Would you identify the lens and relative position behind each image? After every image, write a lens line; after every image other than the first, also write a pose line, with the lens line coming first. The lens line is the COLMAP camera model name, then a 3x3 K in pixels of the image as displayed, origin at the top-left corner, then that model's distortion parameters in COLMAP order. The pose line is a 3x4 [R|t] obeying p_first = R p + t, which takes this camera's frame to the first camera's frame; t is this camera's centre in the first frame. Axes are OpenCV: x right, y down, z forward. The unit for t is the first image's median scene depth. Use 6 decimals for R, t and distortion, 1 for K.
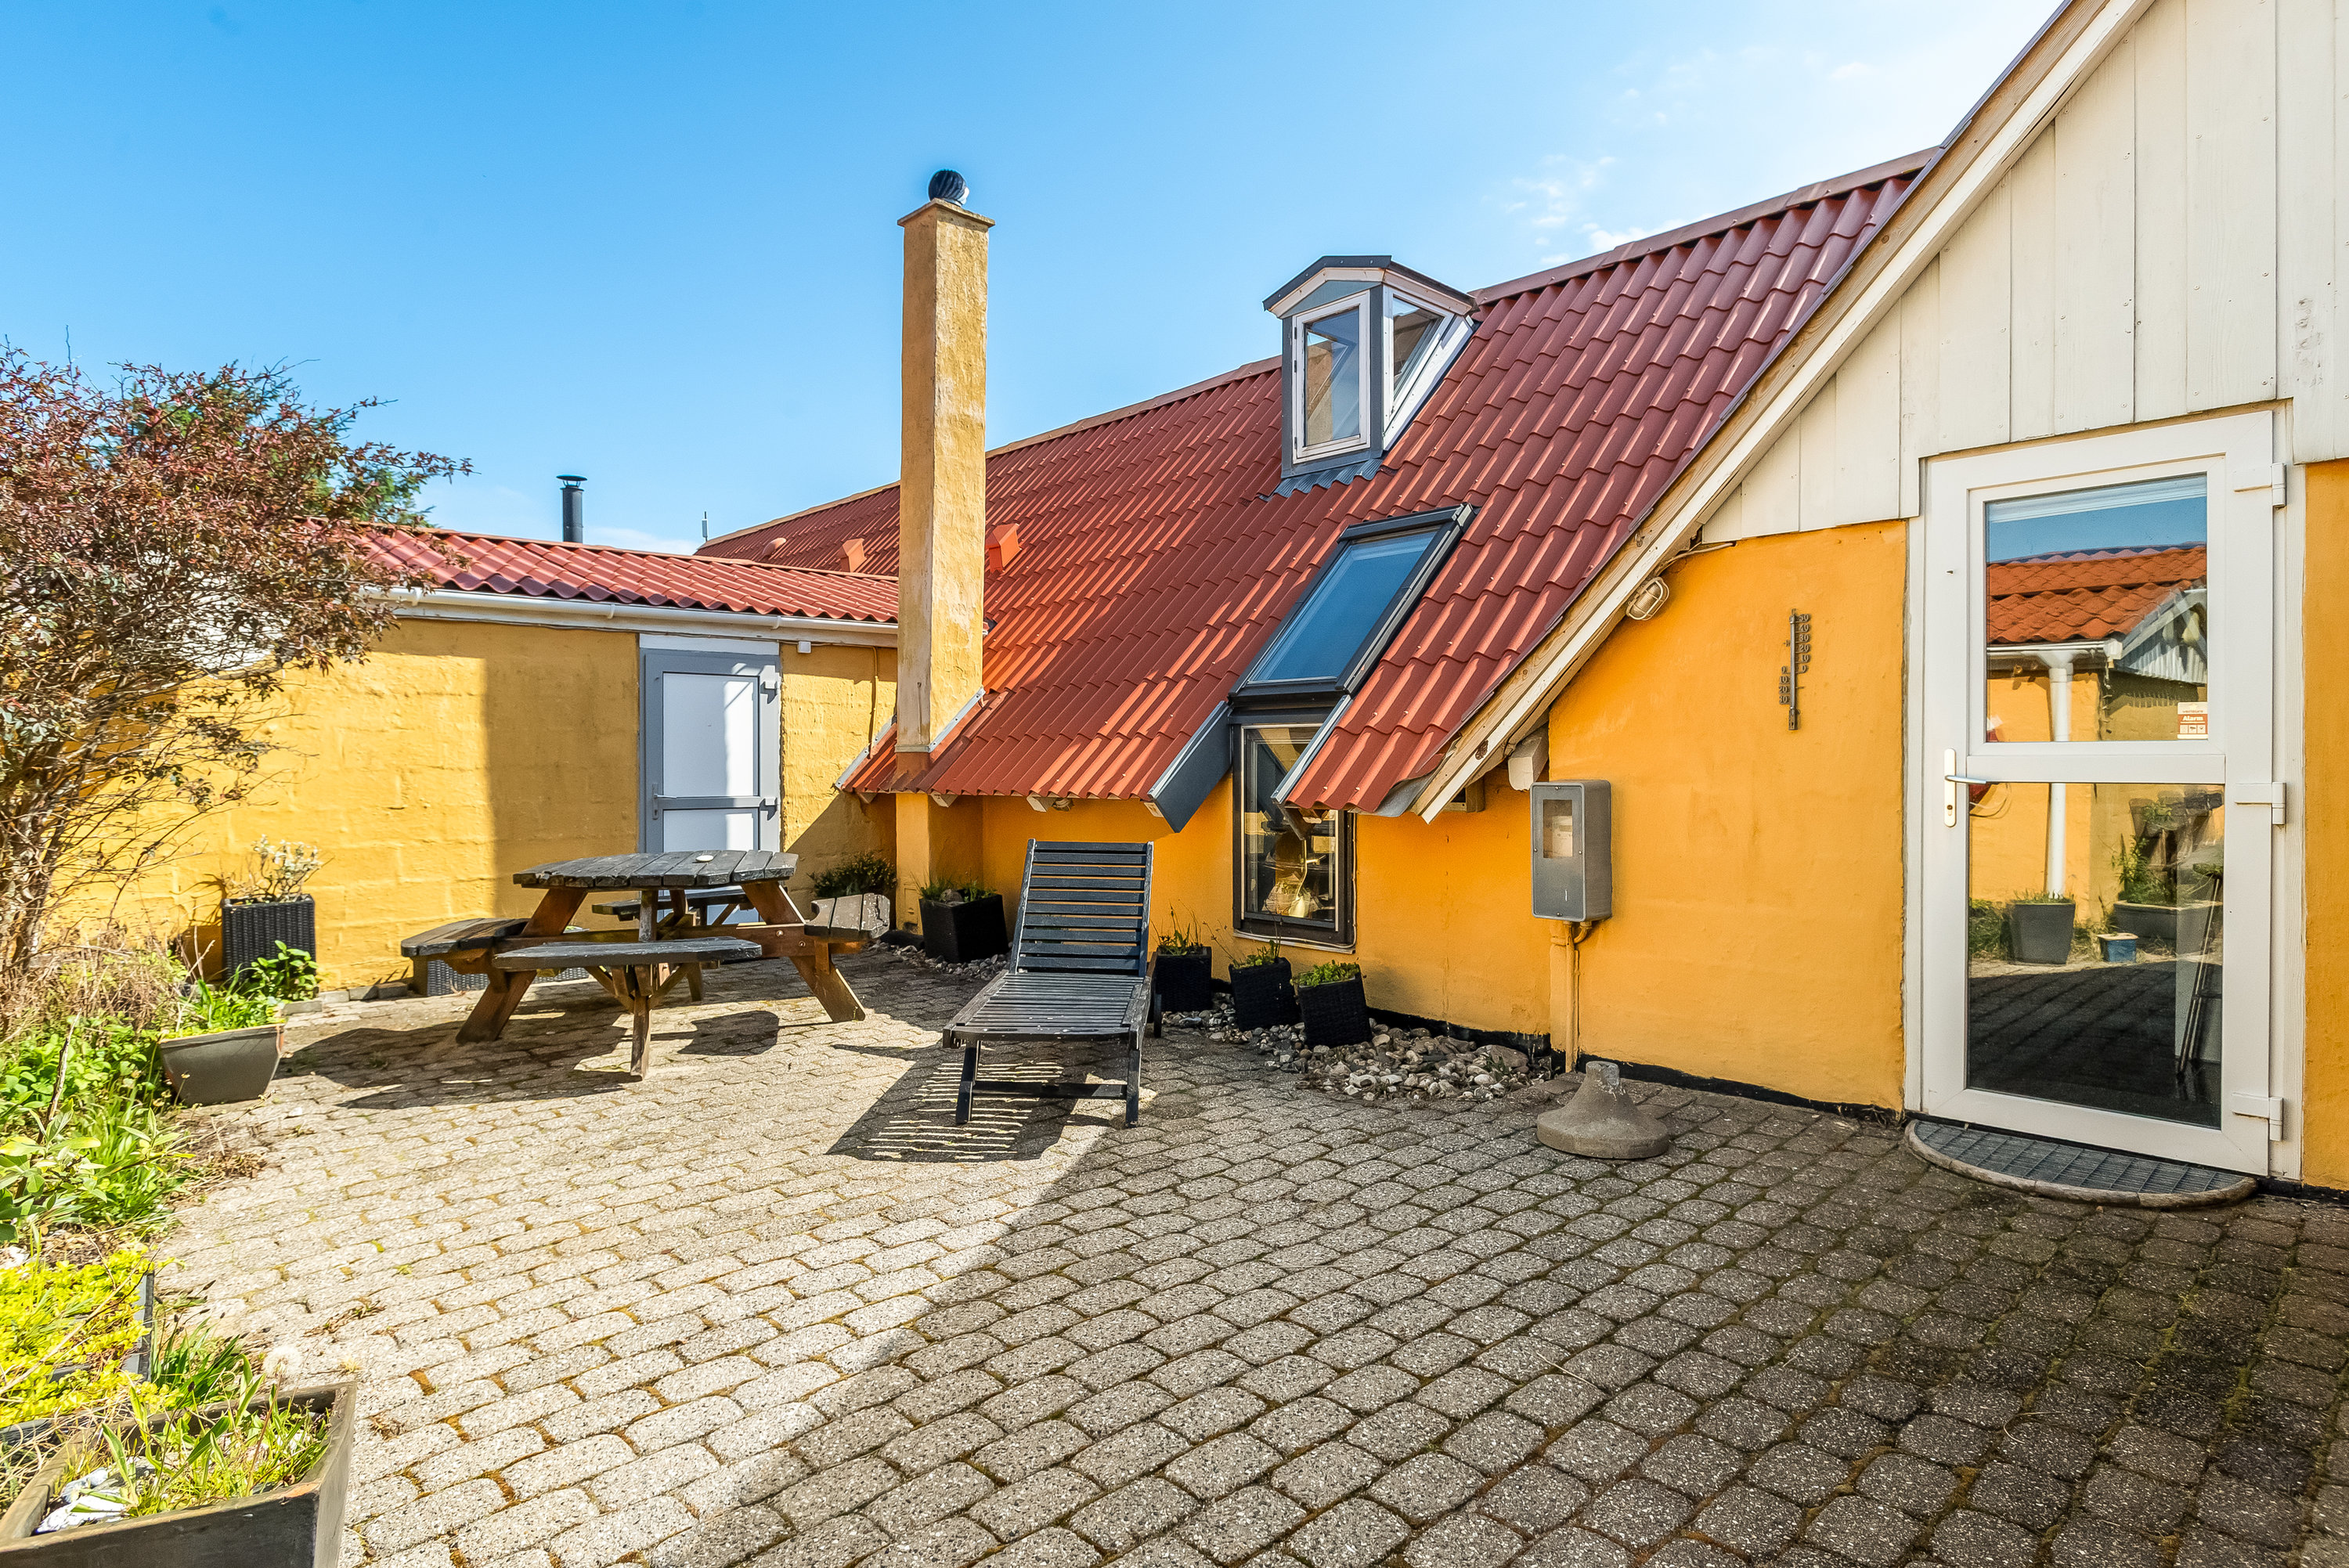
lens RADIAL K [[1286.5, 0, 1174.5], [0, 1286.5, 784.0], [0, 0, 1]] dist [-0.004175, -0.000410]
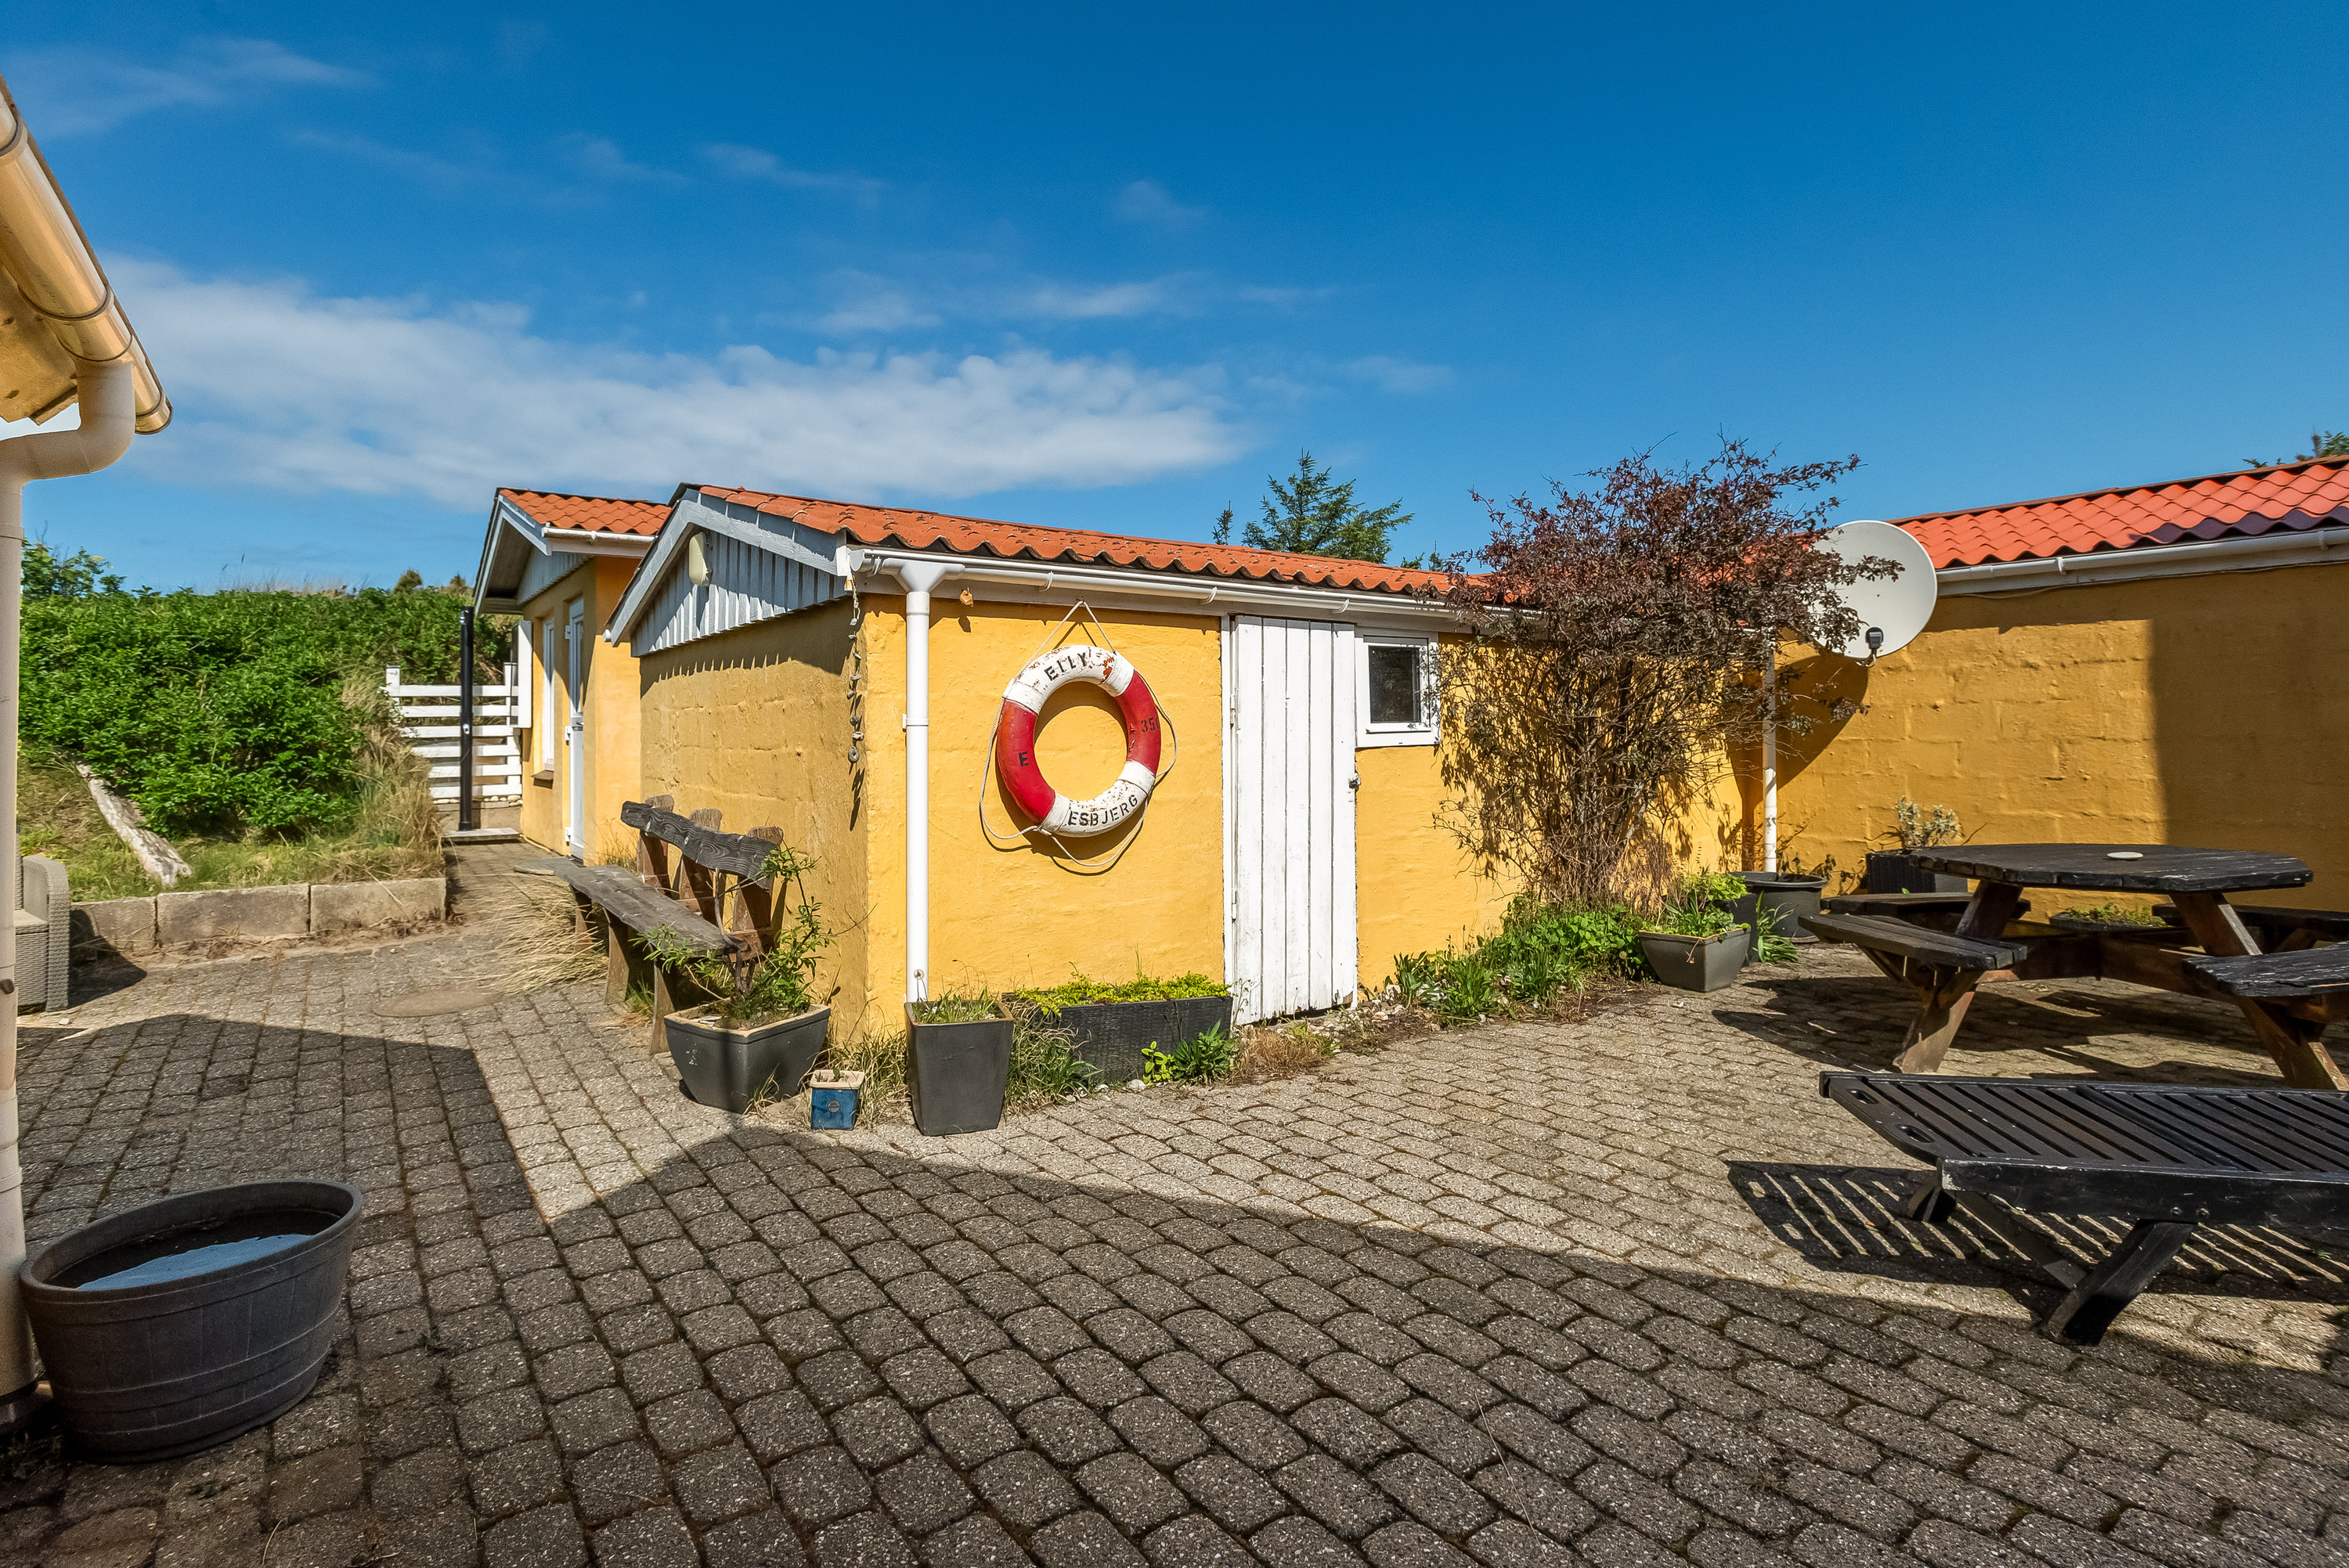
lens RADIAL K [[1184.3, 0, 1178.7], [0, 1184.3, 729.6], [0, 0, 1]] dist [-0.004326, -0.000832]
pose [[-0.141223, 0.002063, -0.989976, 0.621711], [-0.008225, 0.999961, 0.003257, -0.026063], [0.989944, 0.008602, -0.141200, 0.702581]]
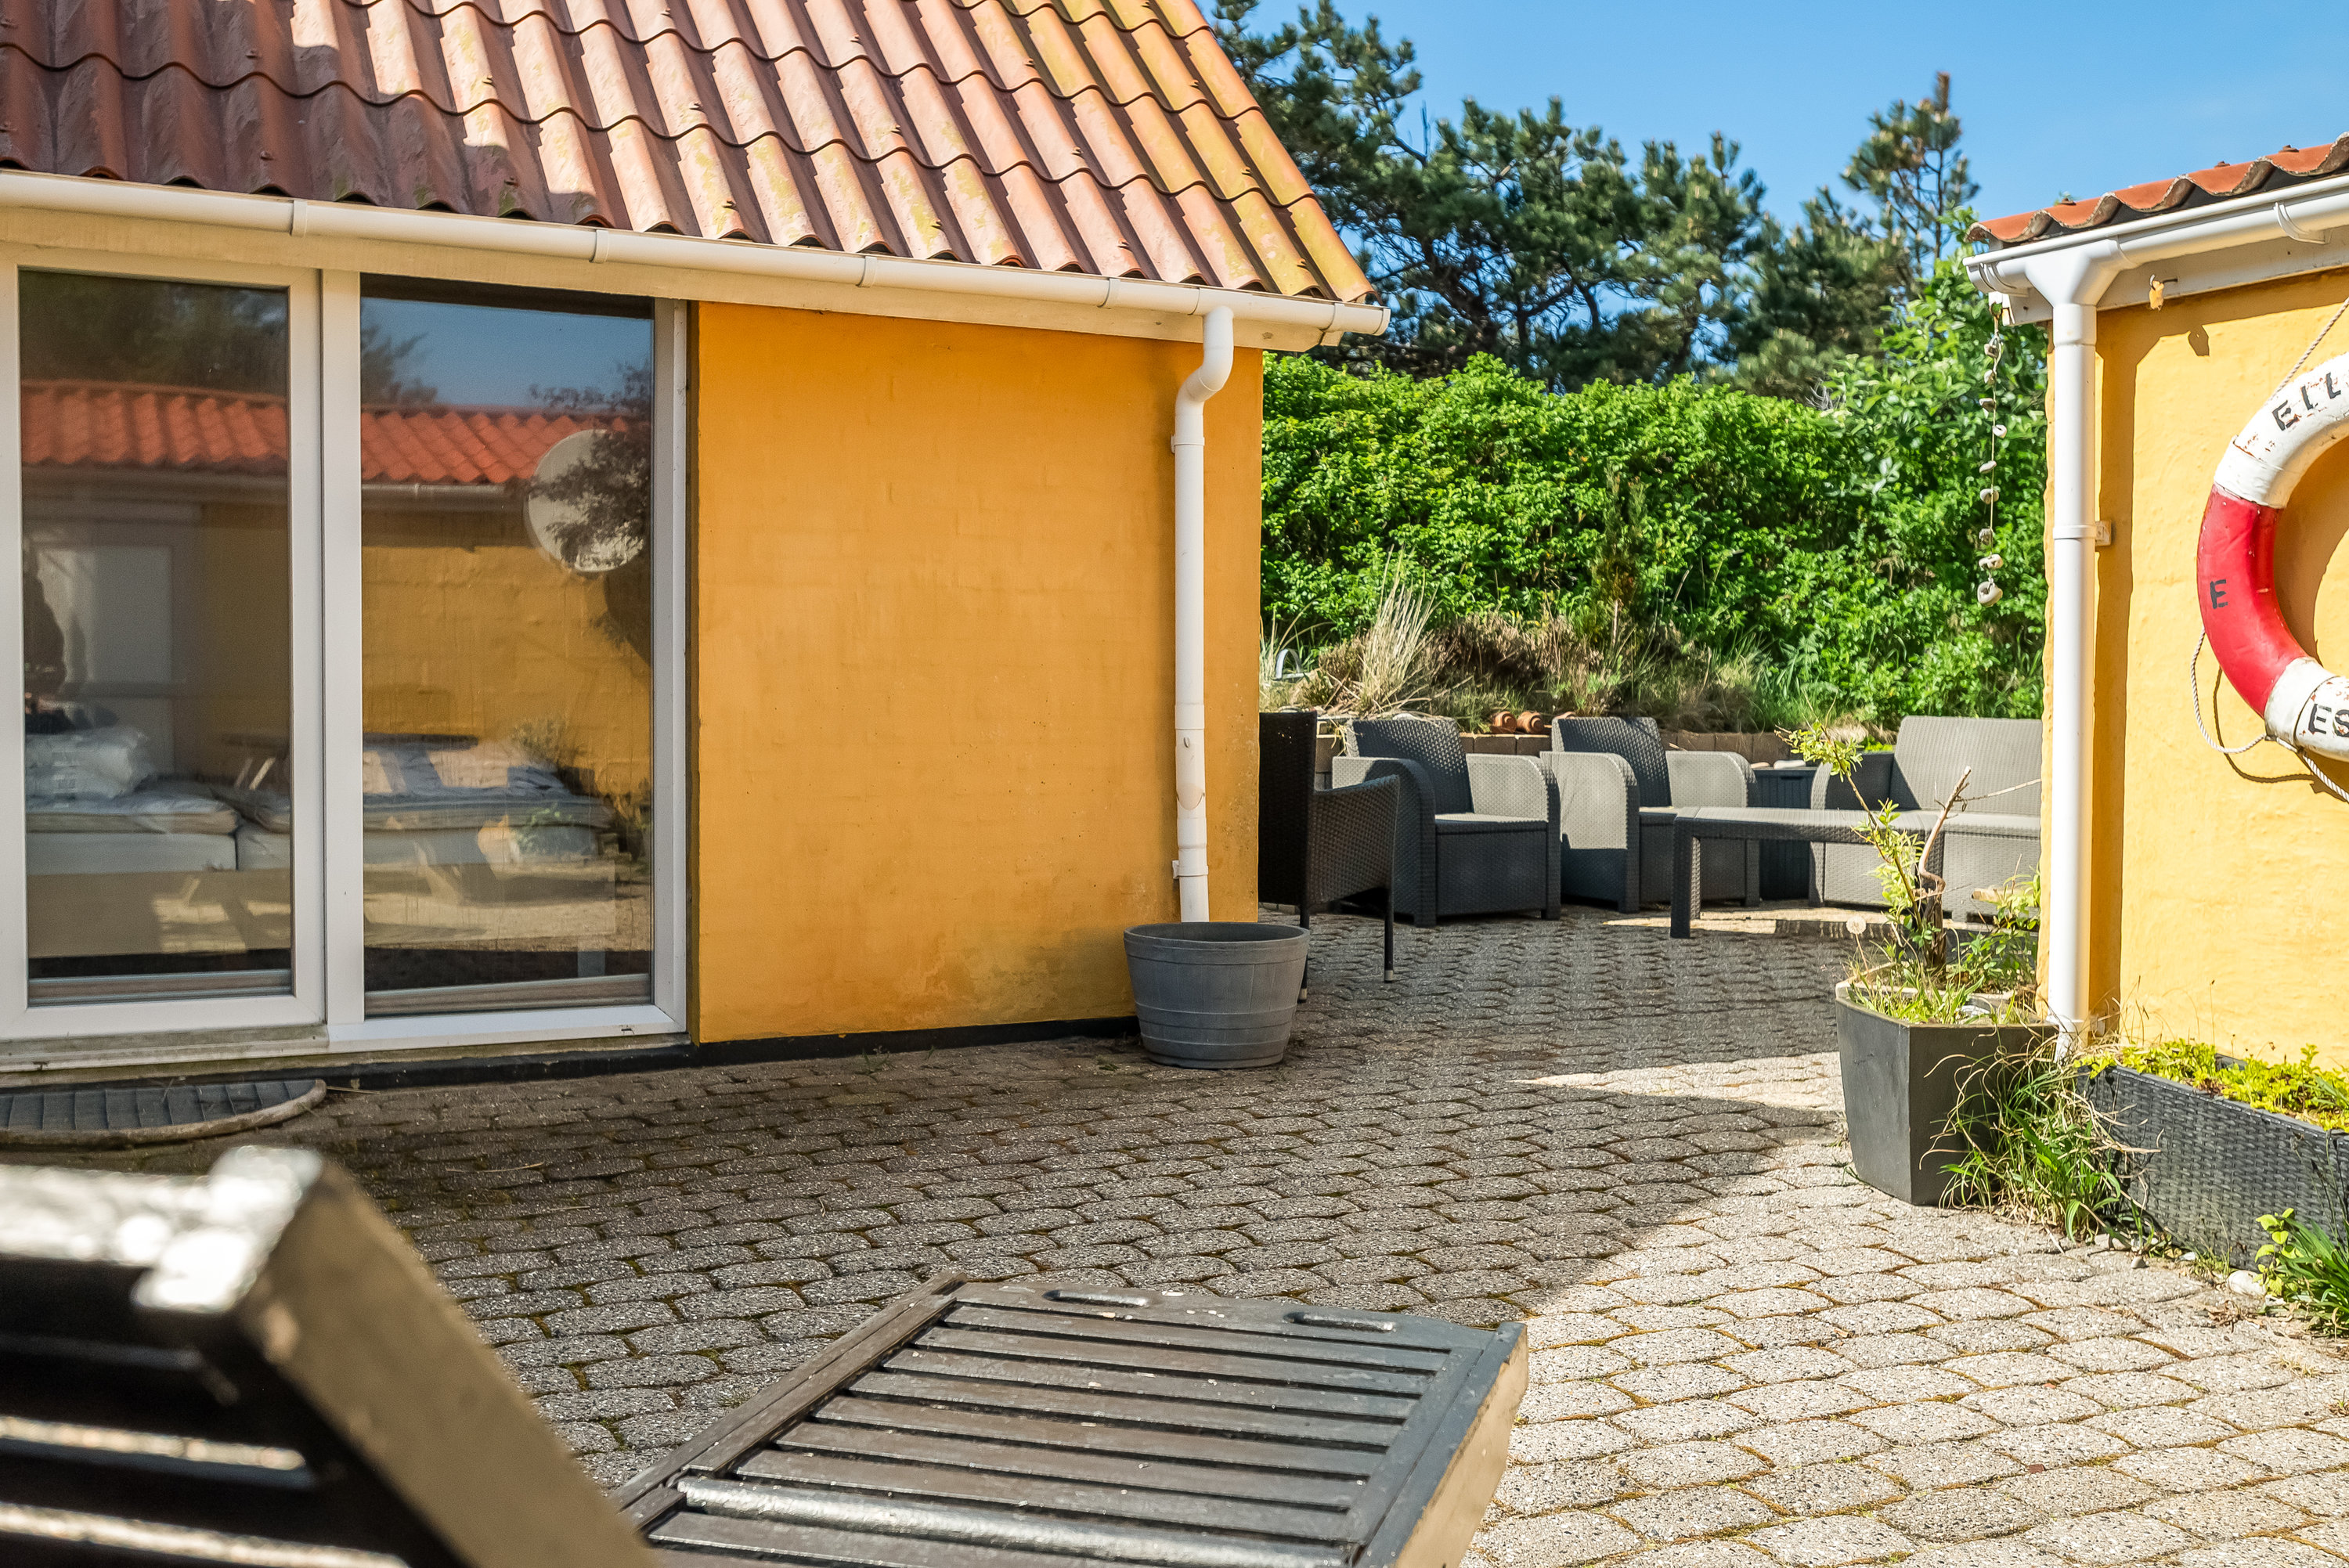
lens RADIAL K [[2264.9, 0, 1174.5], [0, 2264.9, 784.0], [0, 0, 1]] dist [-0.002096, -0.002326]
pose [[-0.957669, -0.015370, 0.287461, -0.258262], [0.001126, 0.998366, 0.057135, 0.031591], [-0.287870, 0.055040, -0.956087, 1.542222]]
